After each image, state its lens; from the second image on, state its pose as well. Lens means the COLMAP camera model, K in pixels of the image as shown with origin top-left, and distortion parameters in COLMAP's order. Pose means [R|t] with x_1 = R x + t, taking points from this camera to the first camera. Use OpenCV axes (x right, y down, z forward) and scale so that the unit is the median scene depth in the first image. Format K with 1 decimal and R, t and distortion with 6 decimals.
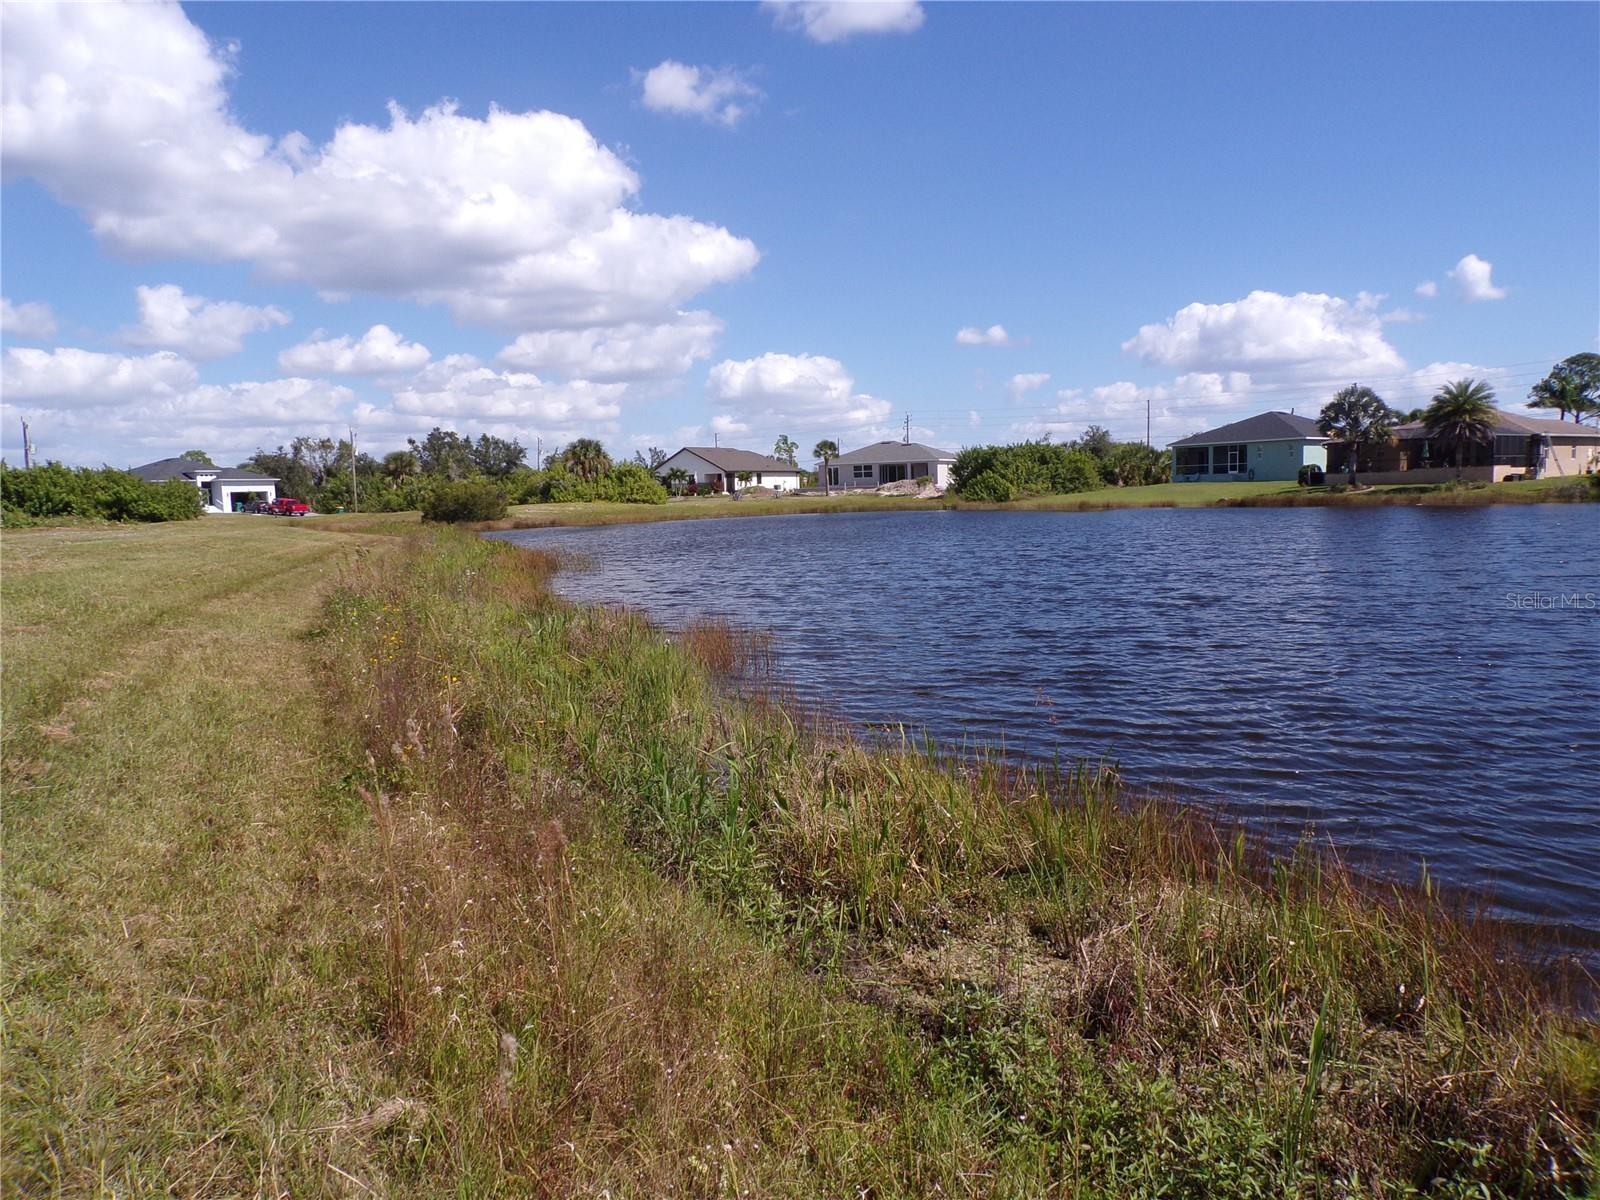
lens RADIAL K [[1082.0, 0, 796.6], [0, 1082.0, 593.3], [0, 0, 1]] dist [-0.027683, 0.033998]
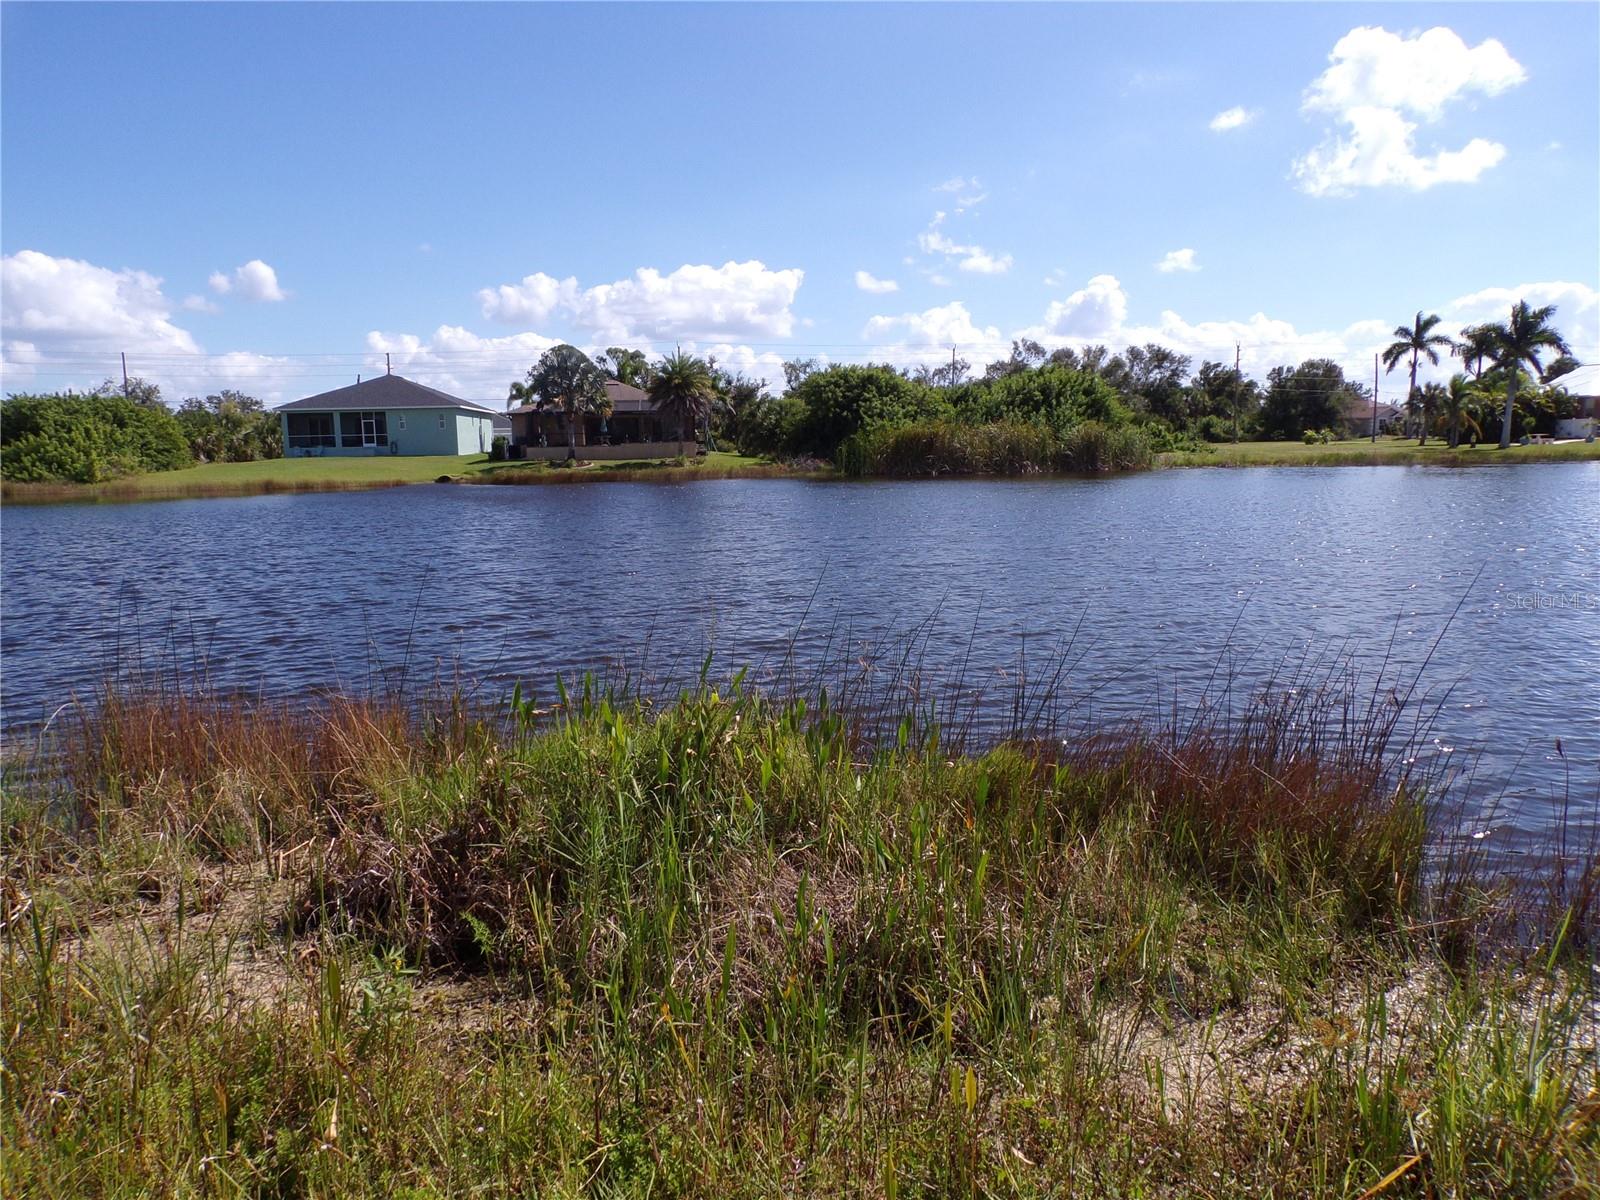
lens RADIAL K [[1082.0, 0, 796.6], [0, 1082.0, 593.3], [0, 0, 1]] dist [-0.027683, 0.033998]
pose [[0.537505, -0.093155, 0.838100, -0.130666], [0.079943, 0.995032, 0.059328, -0.023738], [-0.839463, 0.035111, 0.542282, 0.303304]]
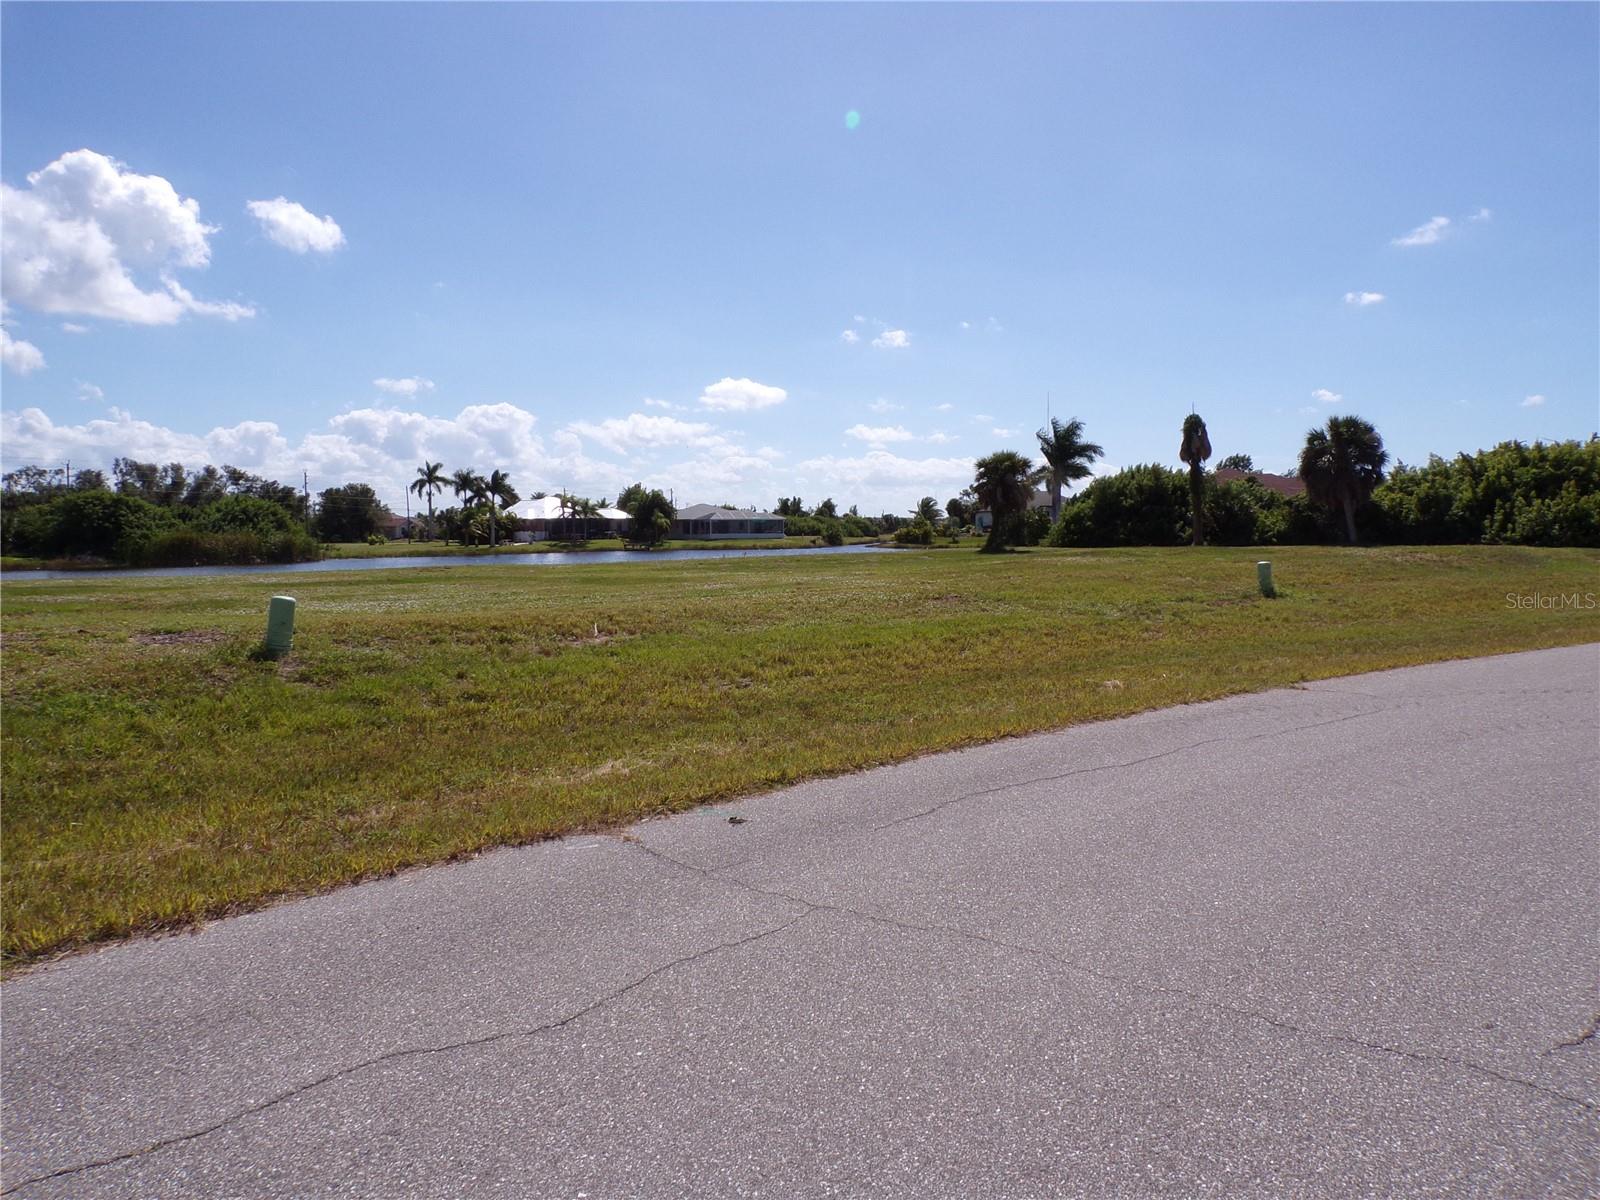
lens RADIAL K [[1080.8, 0, 797.4], [0, 1080.8, 603.6], [0, 0, 1]] dist [-0.025907, 0.032211]
pose [[-0.312858, -0.030010, 0.949326, -0.730682], [0.108703, 0.991802, 0.067176, -0.018947], [-0.943559, 0.124211, -0.307031, 0.364754]]
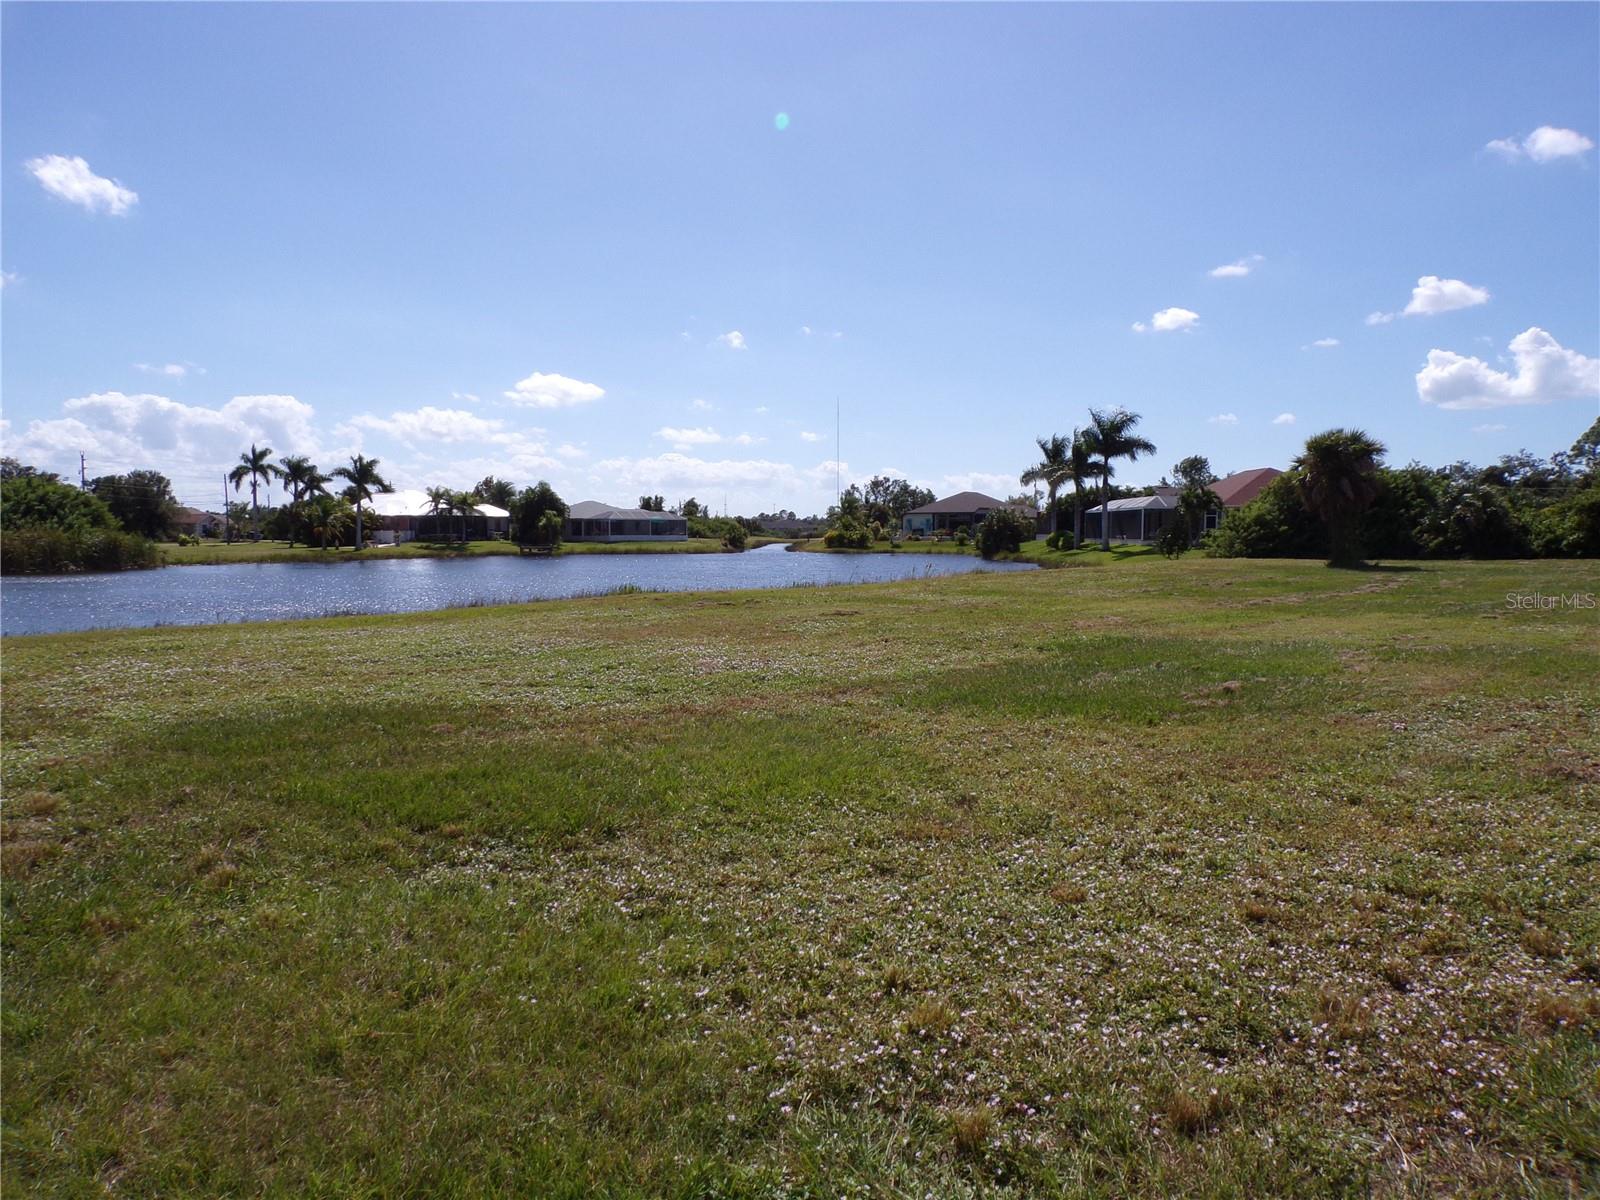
lens RADIAL K [[1082.0, 0, 796.6], [0, 1082.0, 593.3], [0, 0, 1]] dist [-0.027683, 0.033998]
pose [[-0.494408, -0.018049, 0.869043, -0.469983], [0.098527, 0.992177, 0.076659, -0.038895], [-0.863628, 0.123524, -0.488762, 0.475010]]
